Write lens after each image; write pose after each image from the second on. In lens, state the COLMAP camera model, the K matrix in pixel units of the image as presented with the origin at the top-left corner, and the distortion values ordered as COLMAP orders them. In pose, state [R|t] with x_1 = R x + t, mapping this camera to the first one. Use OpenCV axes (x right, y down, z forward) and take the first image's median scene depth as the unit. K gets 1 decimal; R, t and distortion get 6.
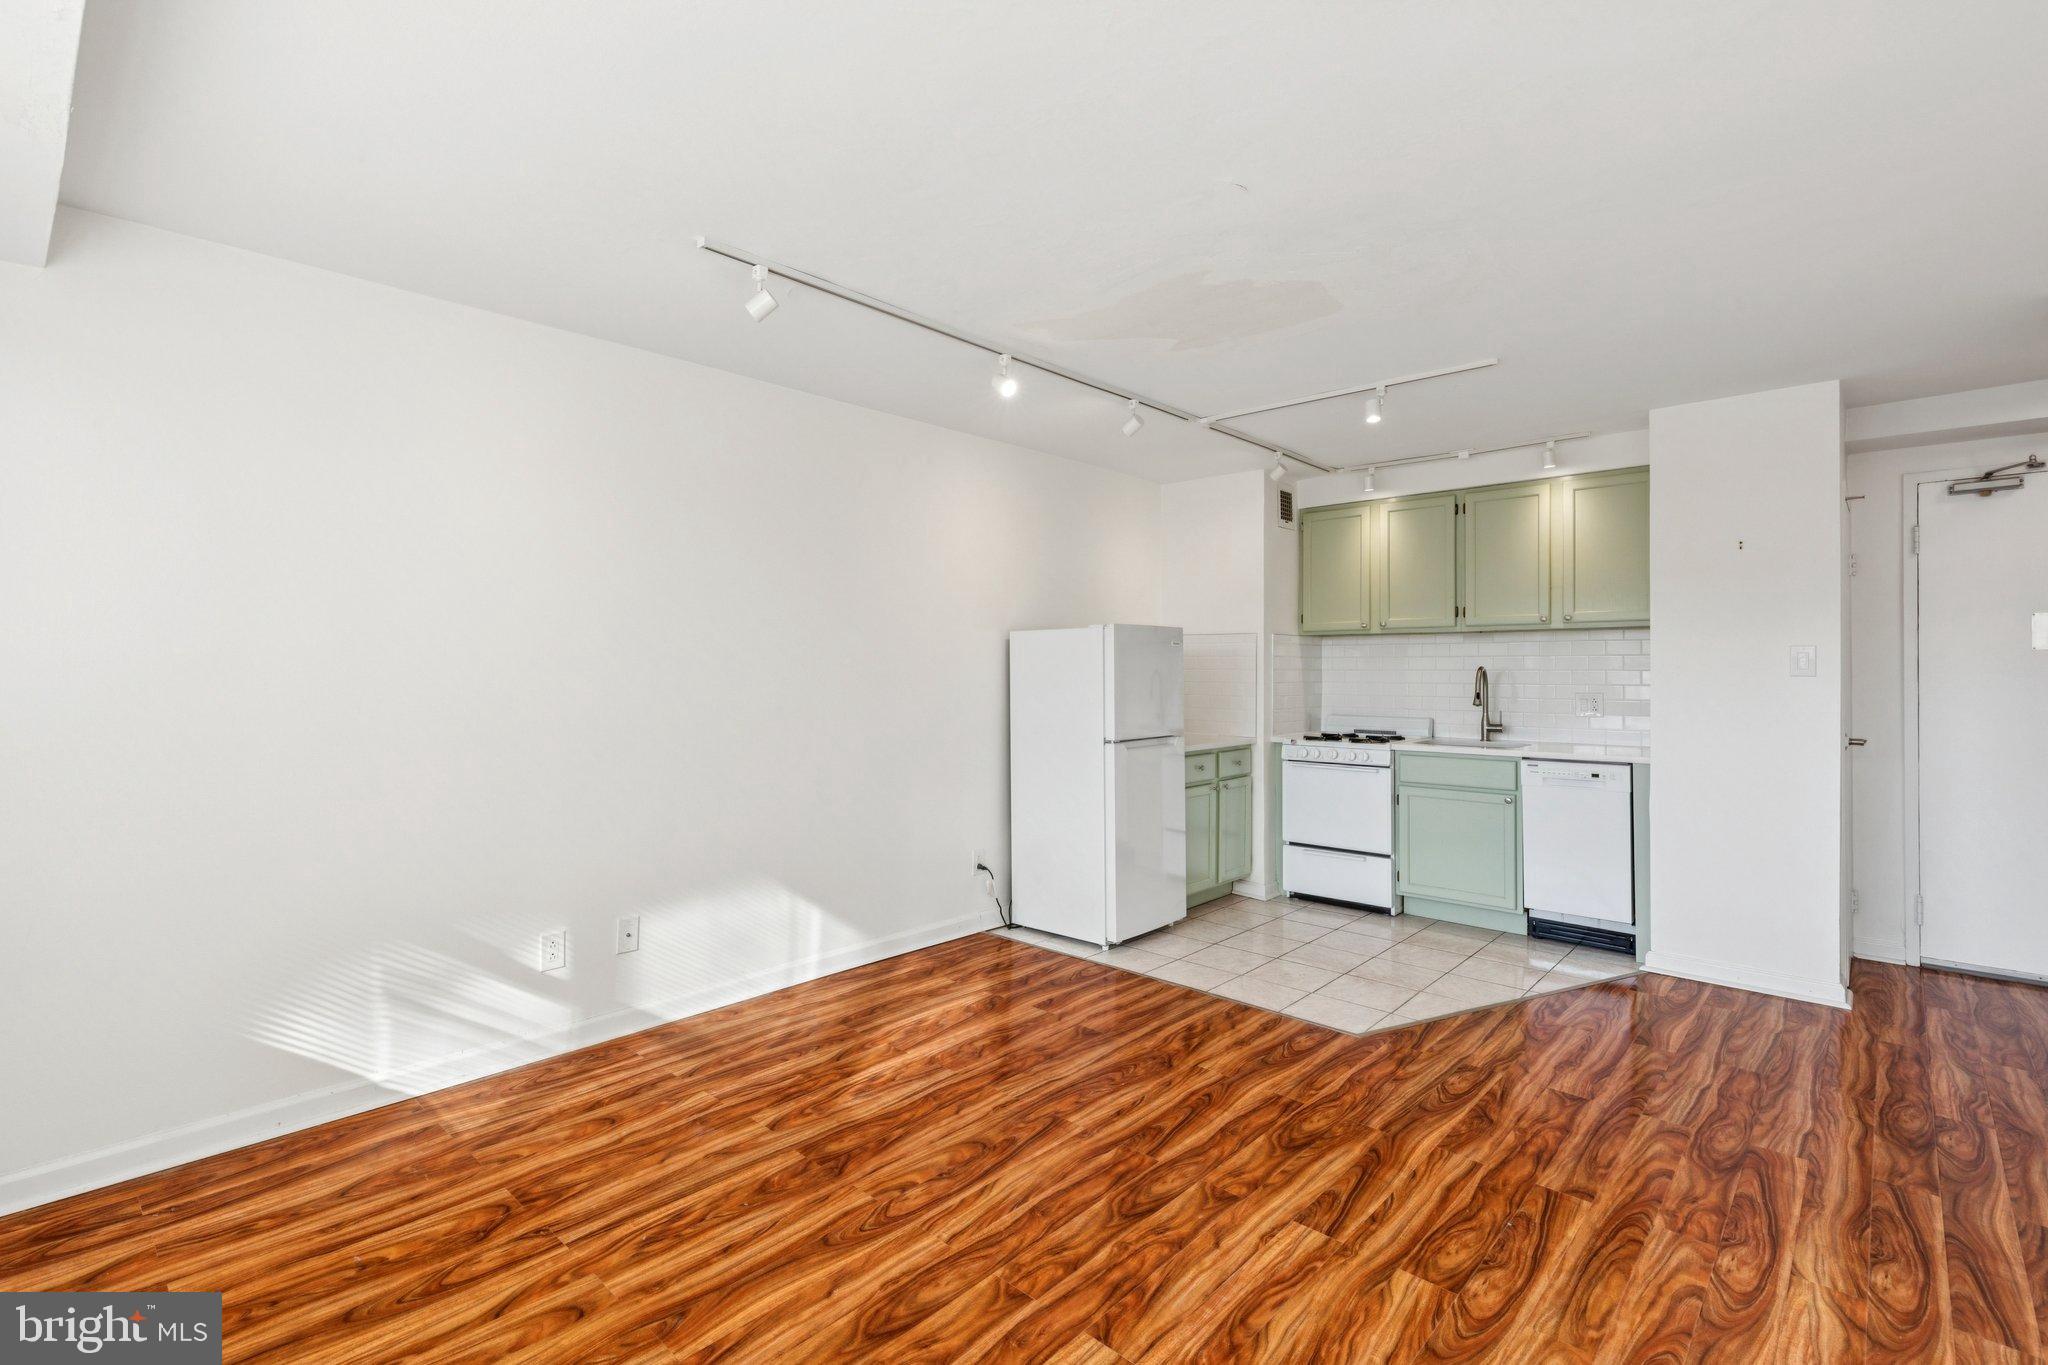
lens RADIAL K [[924.0, 0, 1026.5], [0, 924.0, 675.2], [0, 0, 1]] dist [0.009511, -0.000525]
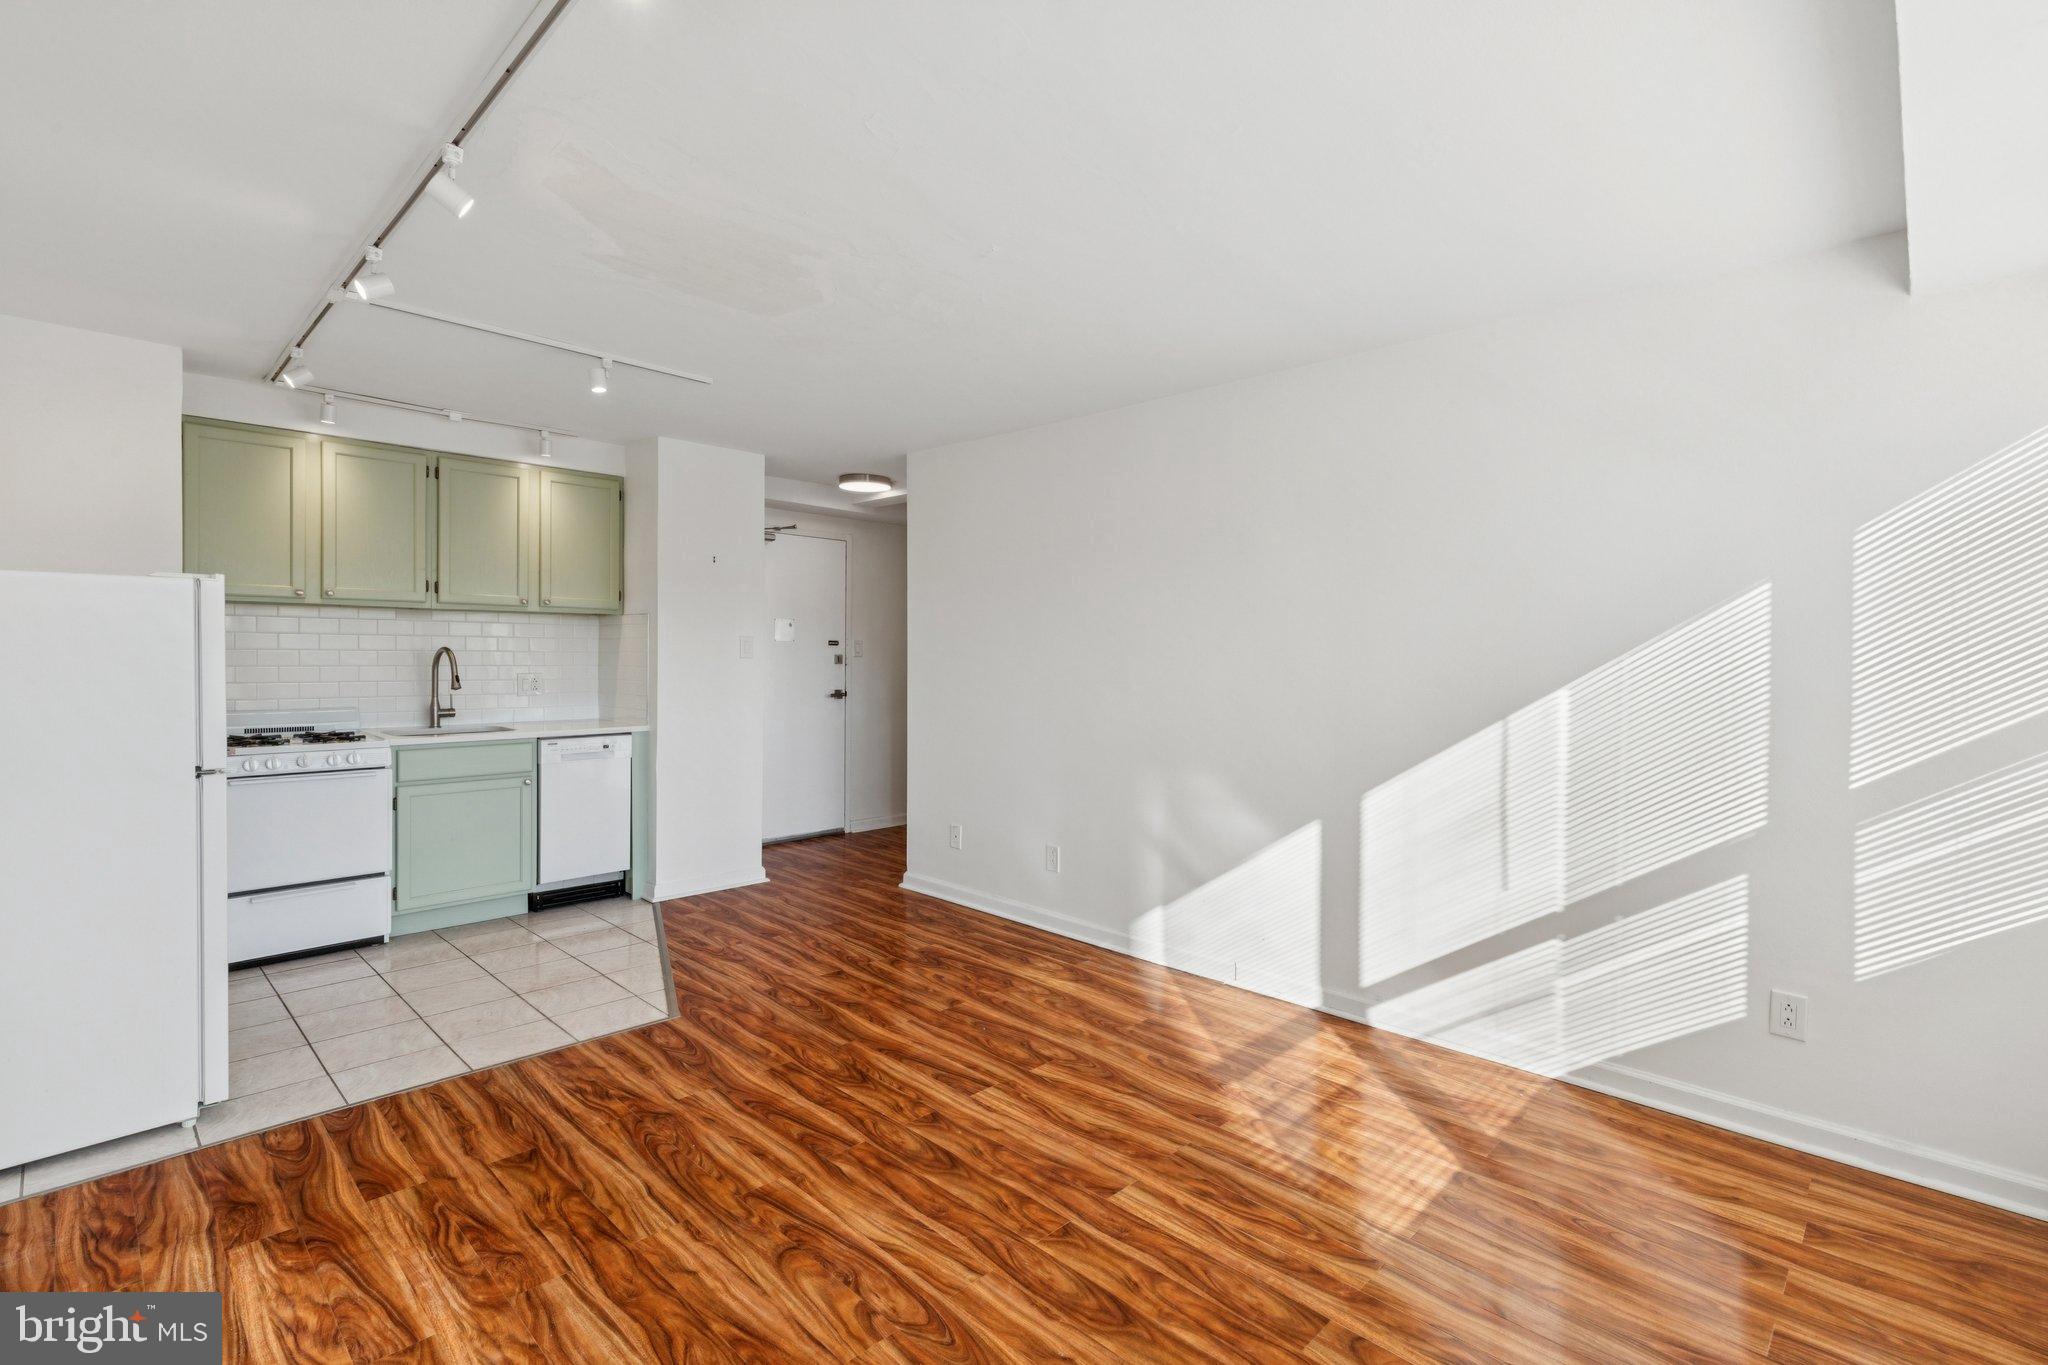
lens RADIAL K [[935.1, 0, 1023.4], [0, 935.1, 669.3], [0, 0, 1]] dist [0.008946, -0.000339]
pose [[0.035873, -0.016075, 0.999227, -0.638523], [-0.003190, 0.999864, 0.016200, -0.006235], [-0.999351, -0.003769, 0.035817, 0.584261]]
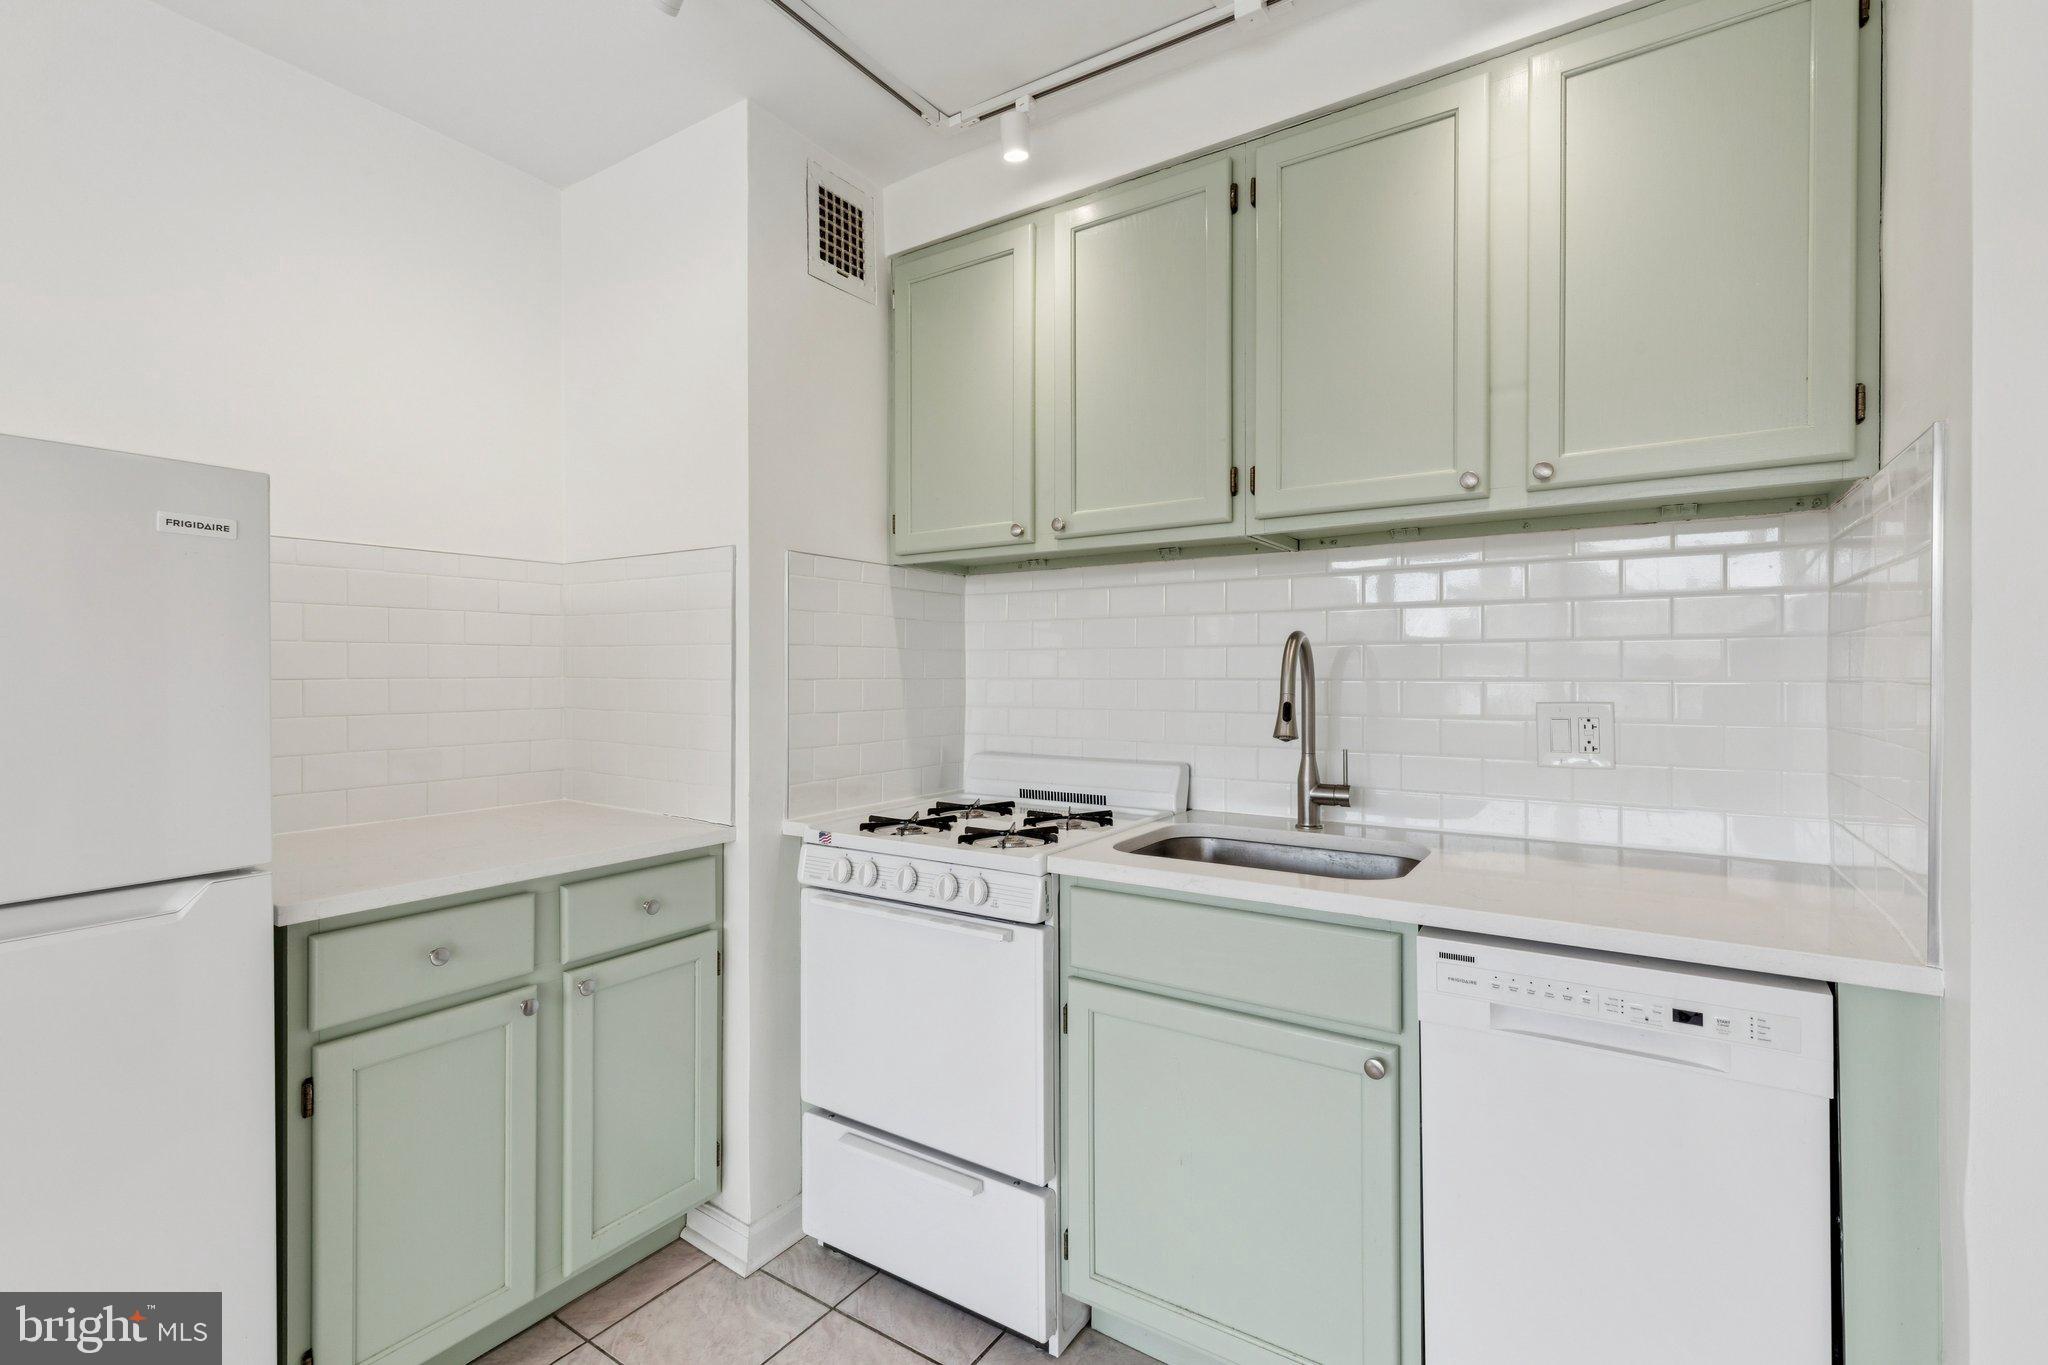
lens RADIAL K [[924.0, 0, 1026.5], [0, 924.0, 675.2], [0, 0, 1]] dist [0.009511, -0.000525]
pose [[0.988625, -0.001738, 0.150394, 0.494072], [0.002220, 0.999993, -0.003040, 0.013255], [-0.150388, 0.003339, 0.988621, 0.979391]]
